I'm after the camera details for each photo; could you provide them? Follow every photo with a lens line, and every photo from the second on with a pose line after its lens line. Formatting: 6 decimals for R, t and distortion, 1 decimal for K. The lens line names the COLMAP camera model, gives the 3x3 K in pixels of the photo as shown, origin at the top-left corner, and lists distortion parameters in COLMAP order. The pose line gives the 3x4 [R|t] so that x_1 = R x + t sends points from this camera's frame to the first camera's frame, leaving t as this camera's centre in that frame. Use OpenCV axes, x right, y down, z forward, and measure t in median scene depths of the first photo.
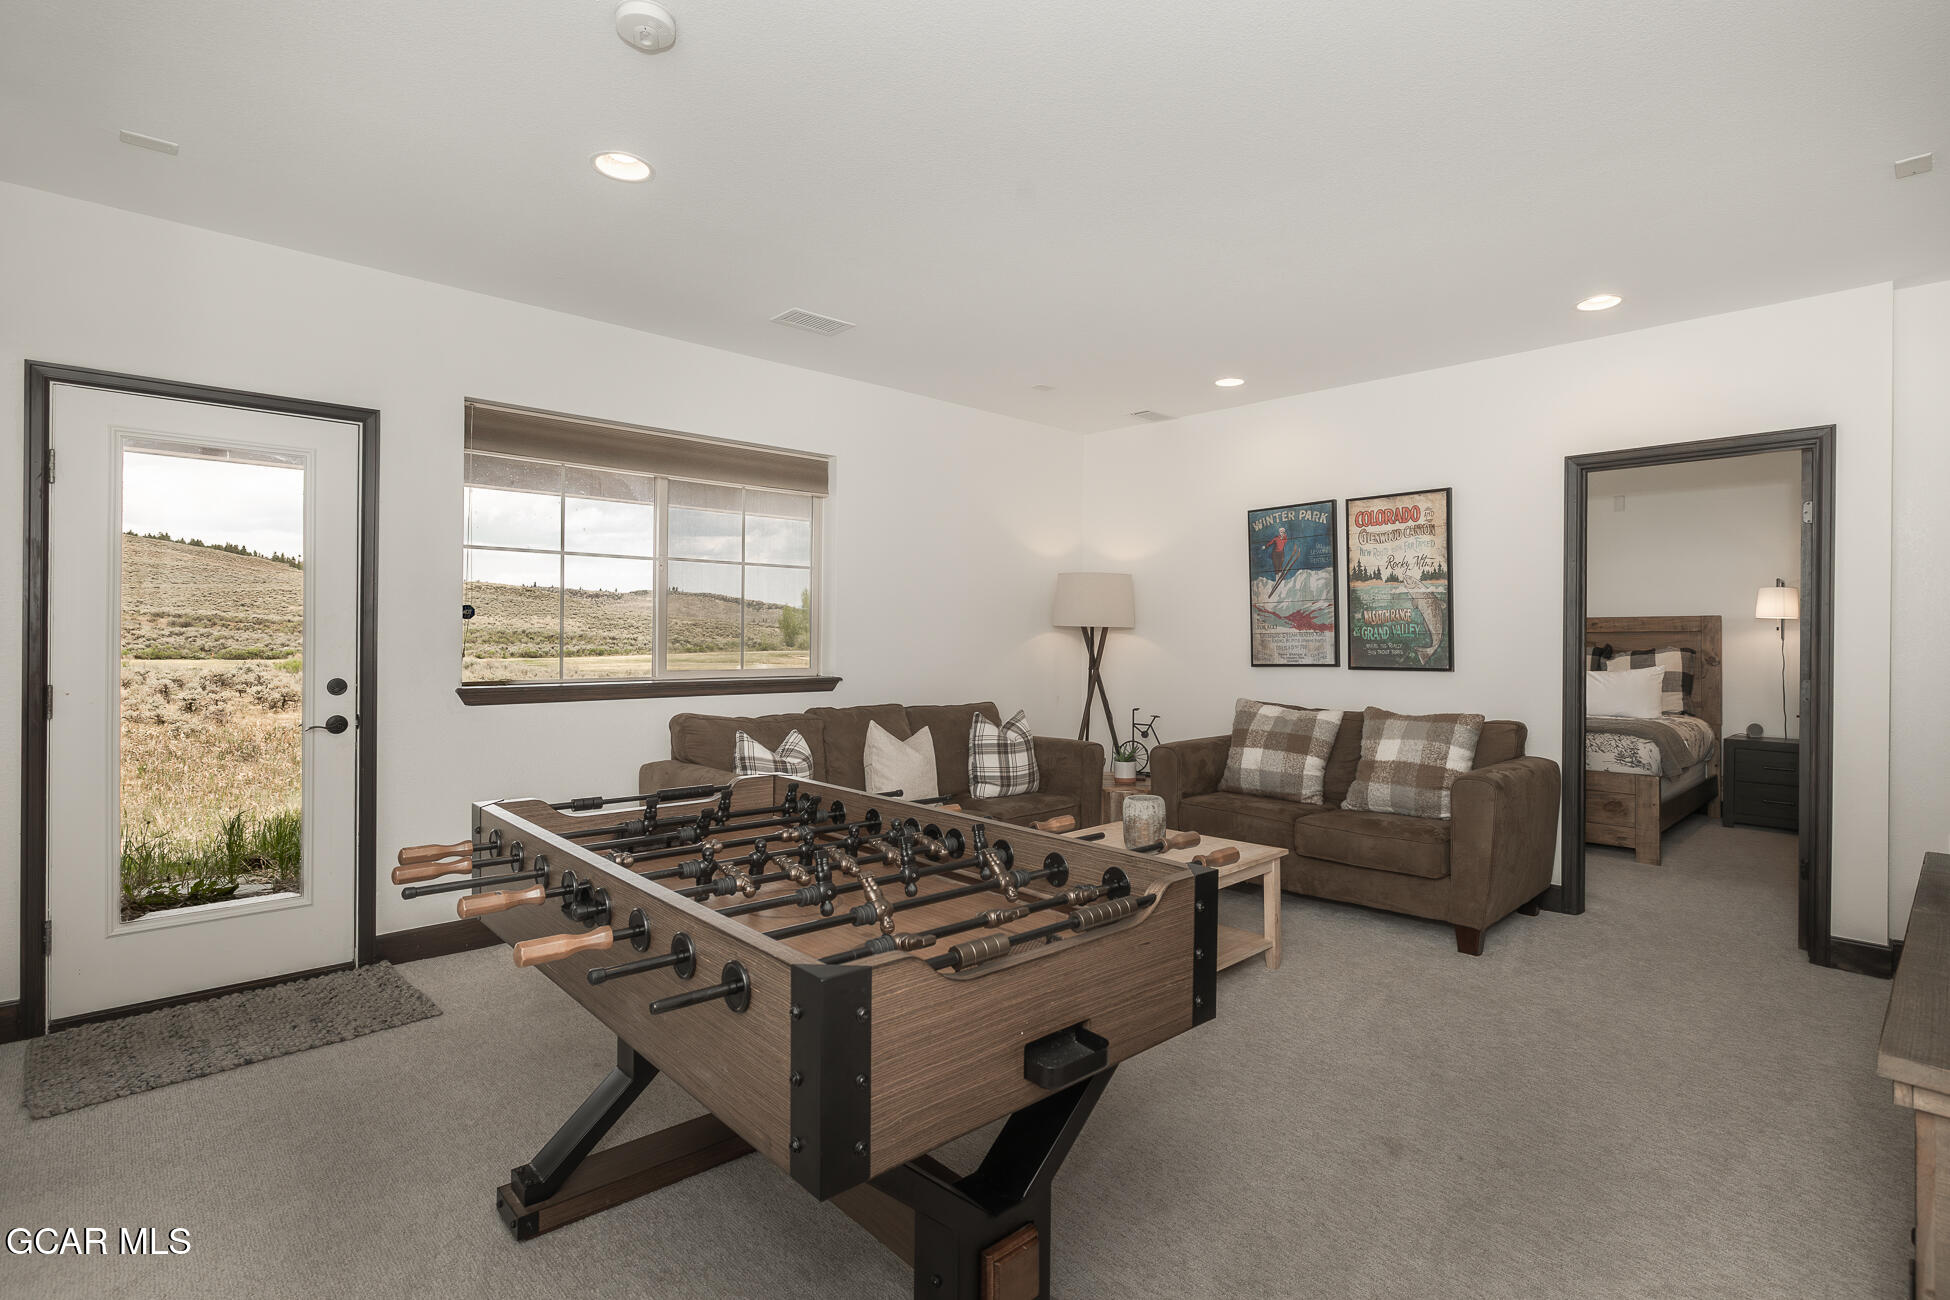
lens RADIAL K [[942.5, 0, 979.2], [0, 942.5, 638.0], [0, 0, 1]] dist [0.005633, 0.000928]
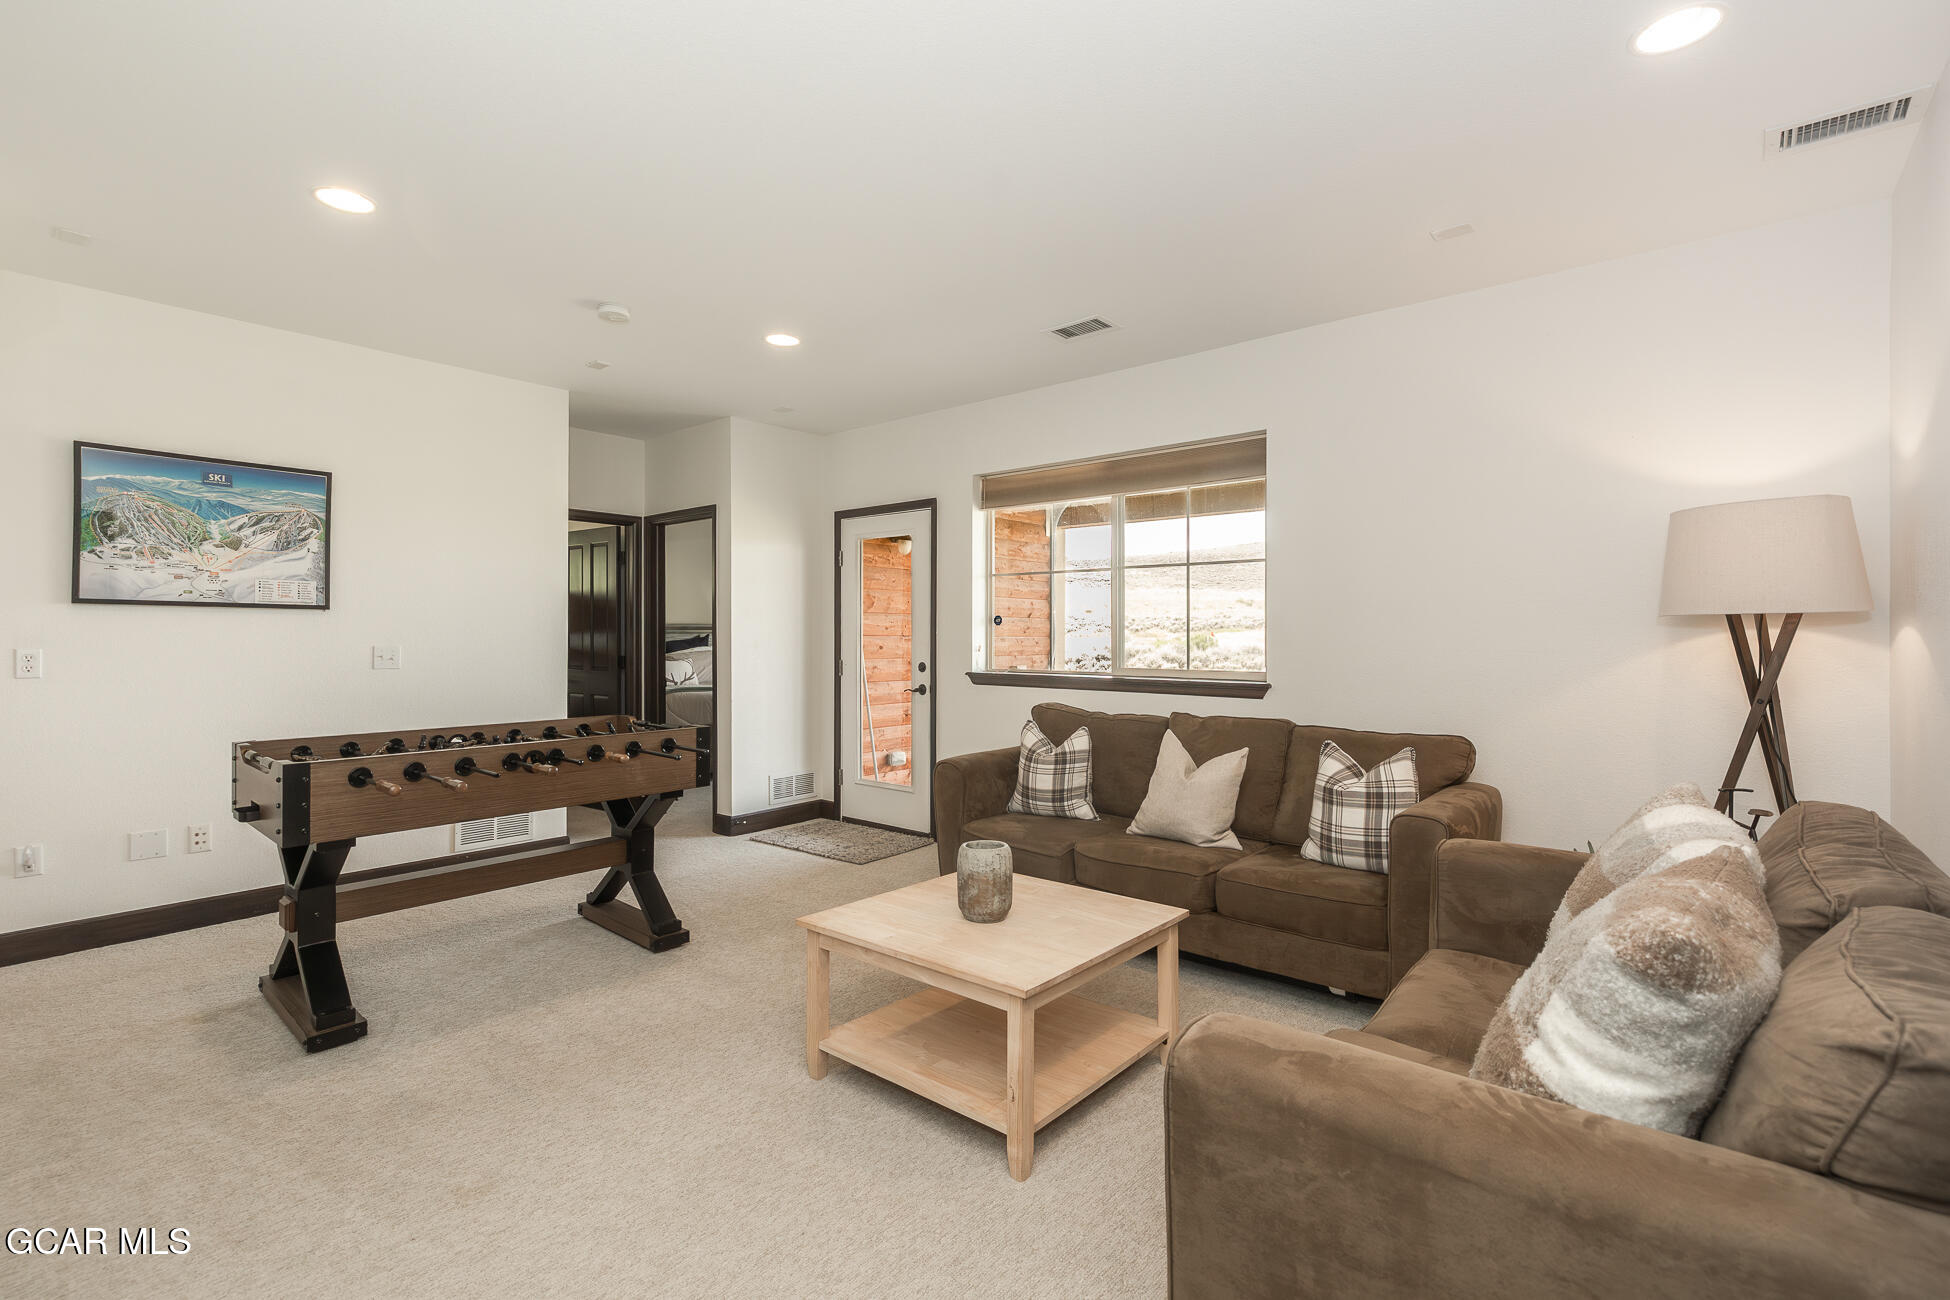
lens RADIAL K [[871.6, 0, 1019.5], [0, 871.6, 627.7], [0, 0, 1]] dist [0.000553, 0.000873]
pose [[0.136954, -0.011798, -0.990507, 0.618487], [0.000687, 0.999930, -0.011815, -0.000105], [0.990577, 0.000938, 0.136952, 0.676993]]
